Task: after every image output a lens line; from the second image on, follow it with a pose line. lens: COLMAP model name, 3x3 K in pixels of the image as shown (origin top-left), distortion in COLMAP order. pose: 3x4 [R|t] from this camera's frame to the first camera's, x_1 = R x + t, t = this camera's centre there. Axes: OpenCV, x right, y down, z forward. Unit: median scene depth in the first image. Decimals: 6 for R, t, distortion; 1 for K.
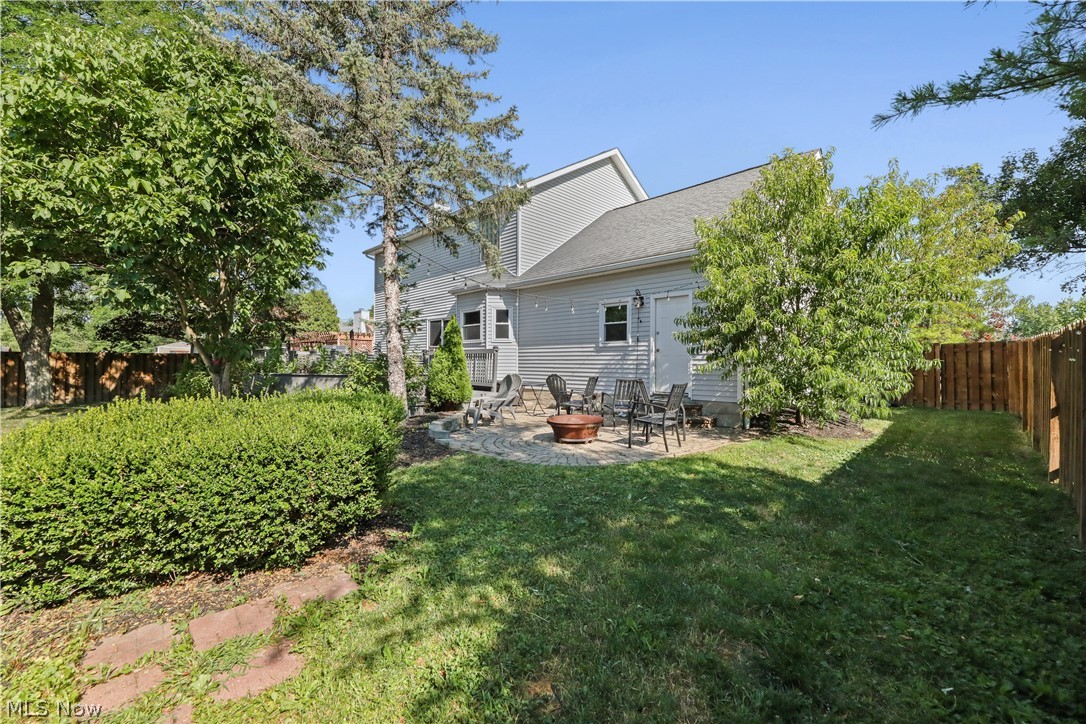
lens RADIAL K [[436.4, 0, 543.0], [0, 436.4, 362.0], [0, 0, 1]] dist [0.000111, 0.000010]
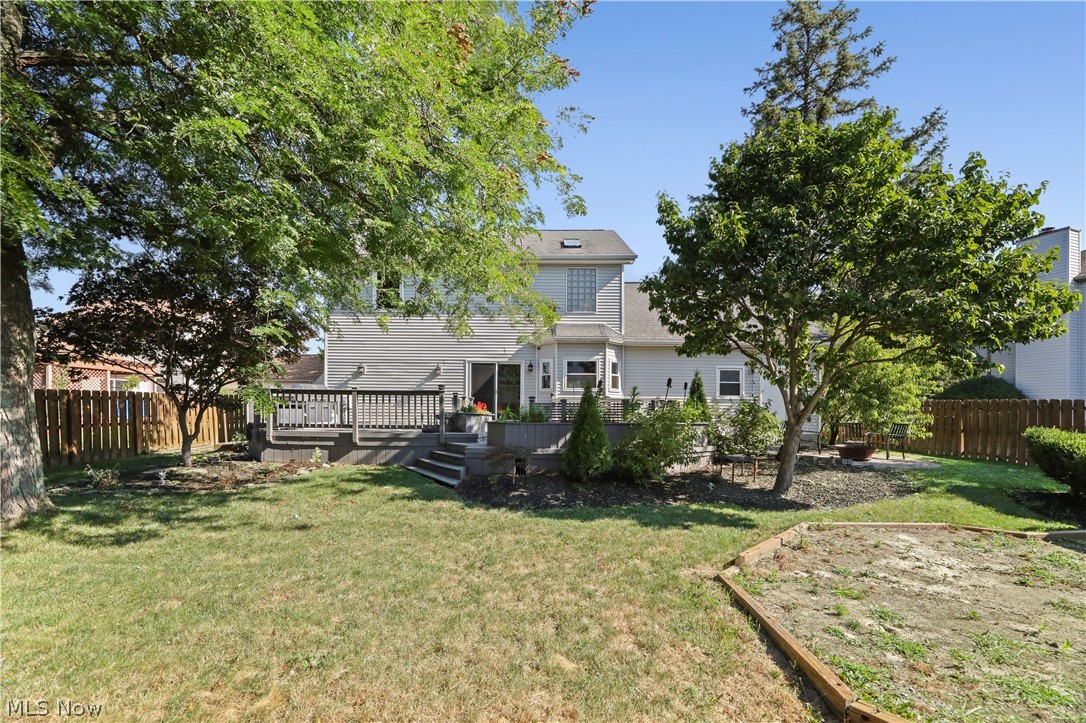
lens RADIAL K [[438.5, 0, 543.1], [0, 438.5, 410.9], [0, 0, 1]] dist [-0.000112, -0.000006]
pose [[0.723090, -0.001444, 0.690752, -1.040834], [-0.007101, 0.999929, 0.009524, -0.006435], [-0.690717, -0.011792, 0.723029, 0.333750]]
